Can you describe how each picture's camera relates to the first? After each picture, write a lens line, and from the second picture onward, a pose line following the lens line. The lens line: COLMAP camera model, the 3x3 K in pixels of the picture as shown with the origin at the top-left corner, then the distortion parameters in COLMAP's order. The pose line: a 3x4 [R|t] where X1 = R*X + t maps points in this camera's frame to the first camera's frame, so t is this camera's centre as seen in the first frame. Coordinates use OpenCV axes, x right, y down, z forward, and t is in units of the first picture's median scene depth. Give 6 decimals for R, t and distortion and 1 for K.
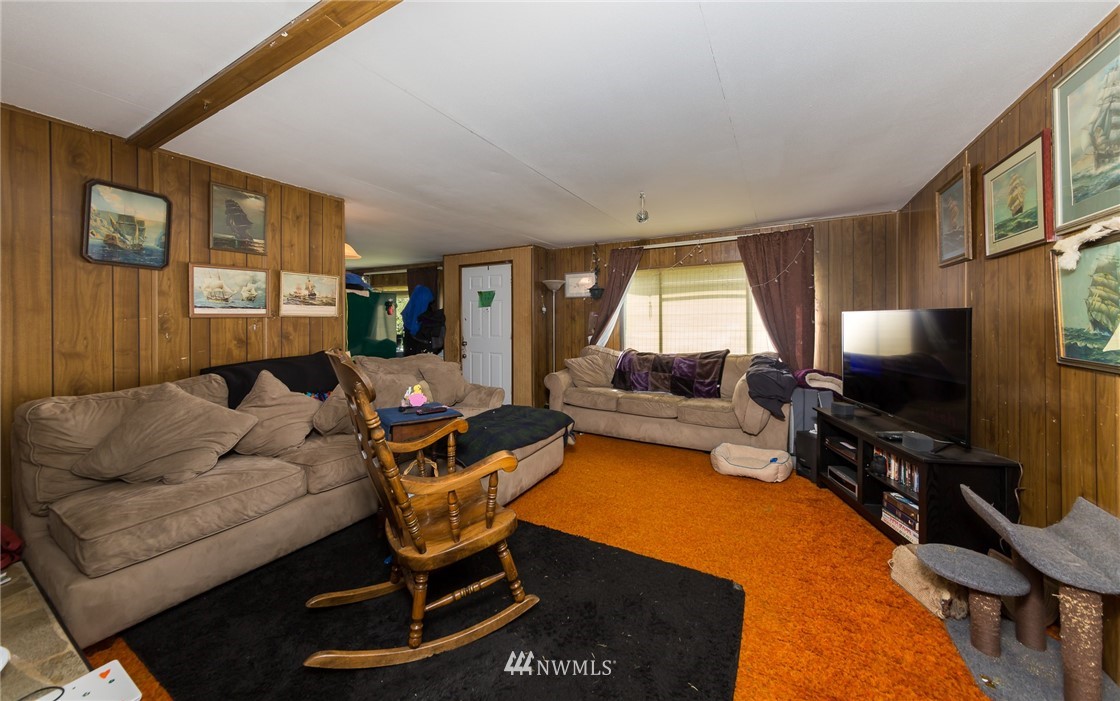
lens RADIAL K [[392.7, 0, 556.2], [0, 392.7, 323.7], [0, 0, 1]] dist [0.001224, 0.000125]
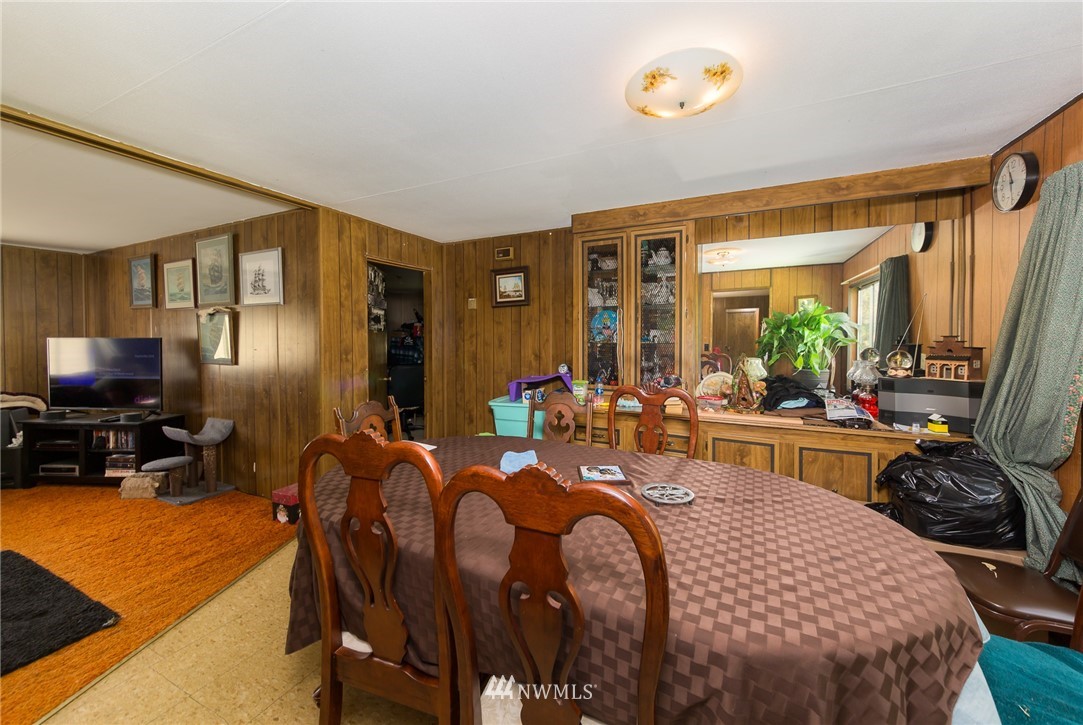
lens RADIAL K [[368.1, 0, 543.5], [0, 368.1, 352.3], [0, 0, 1]] dist [0.001551, 0.000147]
pose [[-0.096792, -0.014888, 0.995193, -0.493530], [0.002042, 0.999883, 0.015156, 0.000132], [-0.995302, 0.003499, -0.096751, -0.365314]]
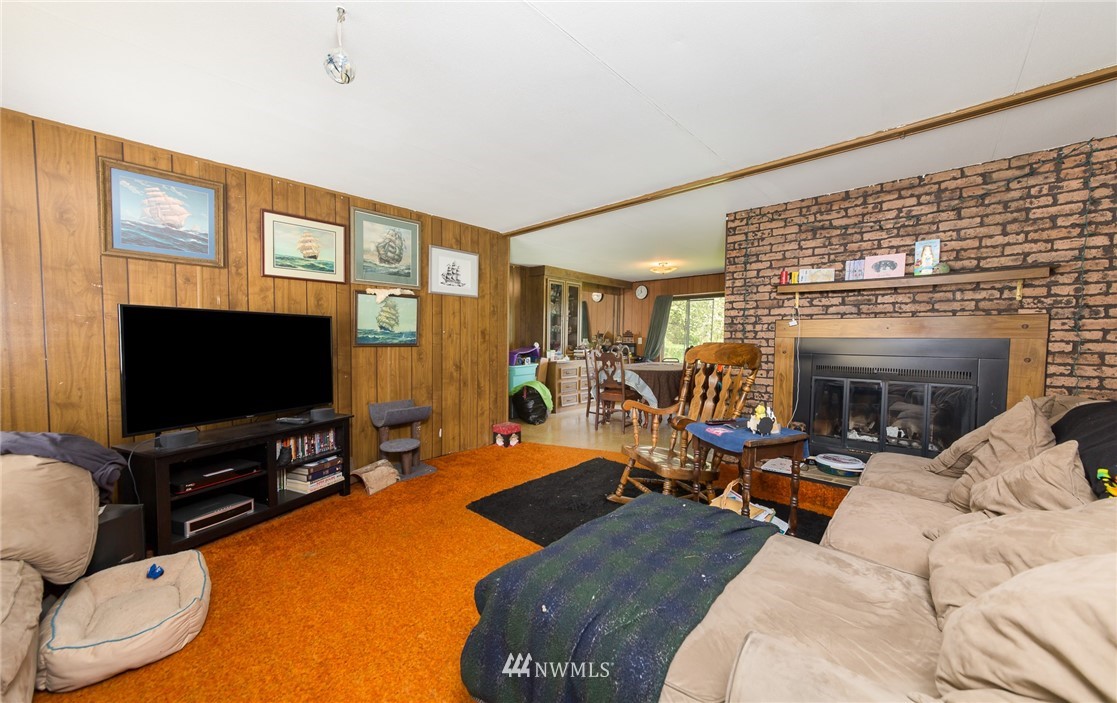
lens RADIAL K [[391.6, 0, 558.3], [0, 391.6, 353.5], [0, 0, 1]] dist [0.001224, 0.000125]
pose [[-0.972294, -0.024790, 0.232445, -0.117277], [-0.013887, 0.998730, 0.048425, 0.009358], [-0.233350, 0.043855, -0.971403, 1.229305]]
